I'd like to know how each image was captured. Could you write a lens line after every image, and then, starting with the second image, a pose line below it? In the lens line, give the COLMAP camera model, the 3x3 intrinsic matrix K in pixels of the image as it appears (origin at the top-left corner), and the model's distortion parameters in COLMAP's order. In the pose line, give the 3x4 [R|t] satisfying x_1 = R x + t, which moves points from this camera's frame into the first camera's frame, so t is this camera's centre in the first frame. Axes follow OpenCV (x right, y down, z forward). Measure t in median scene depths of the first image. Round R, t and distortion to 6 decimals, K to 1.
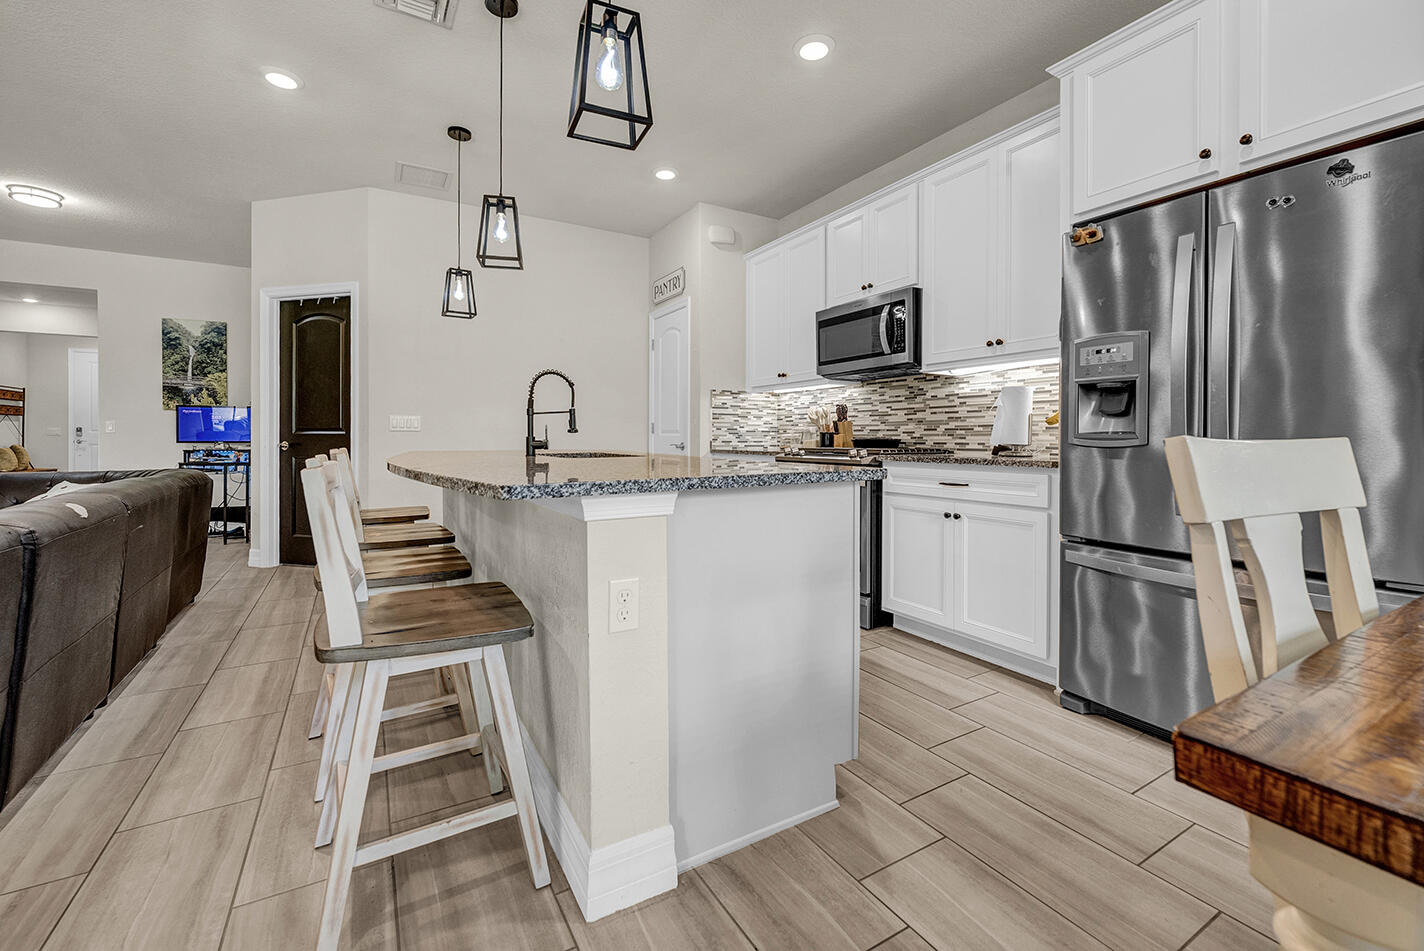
lens RADIAL K [[580.7, 0, 723.0], [0, 580.7, 442.2], [0, 0, 1]] dist [-0.004677, -0.001319]
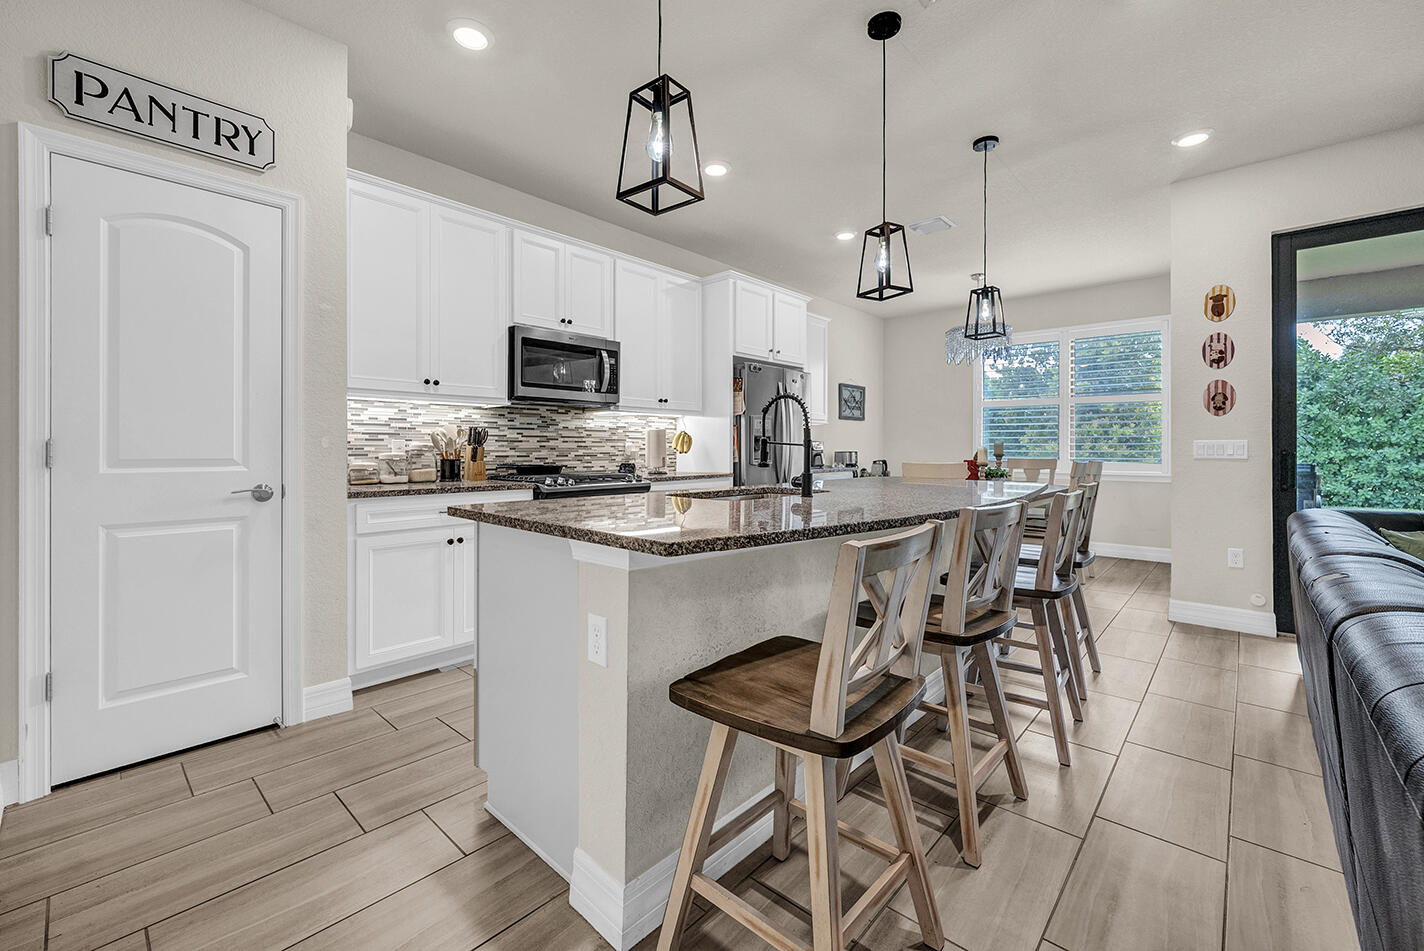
lens RADIAL K [[580.7, 0, 700.8], [0, 580.7, 447.2], [0, 0, 1]] dist [-0.004677, -0.001319]
pose [[-0.257626, 0.002594, 0.966241, -0.767351], [0.008318, 0.999965, -0.000467, -0.033316], [-0.966209, 0.007917, -0.257639, 0.952851]]
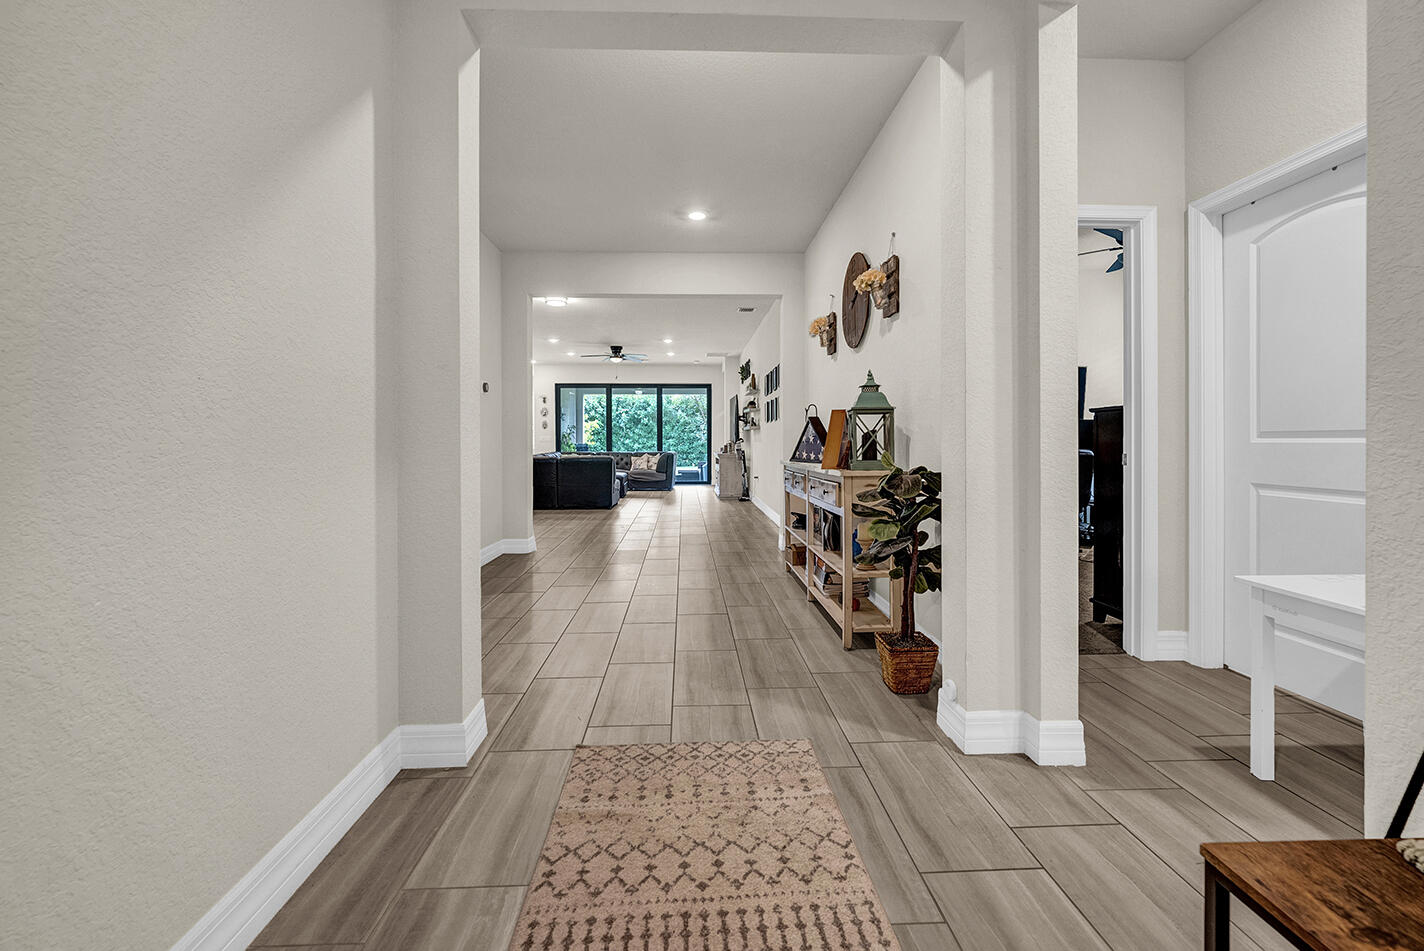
lens RADIAL K [[580.7, 0, 718.4], [0, 580.7, 441.5], [0, 0, 1]] dist [-0.004677, -0.001319]
pose [[-0.883337, 0.007125, 0.468684, -2.641050], [0.013150, 0.999868, 0.009582, -0.027891], [-0.468554, 0.014627, -0.883314, 2.501149]]
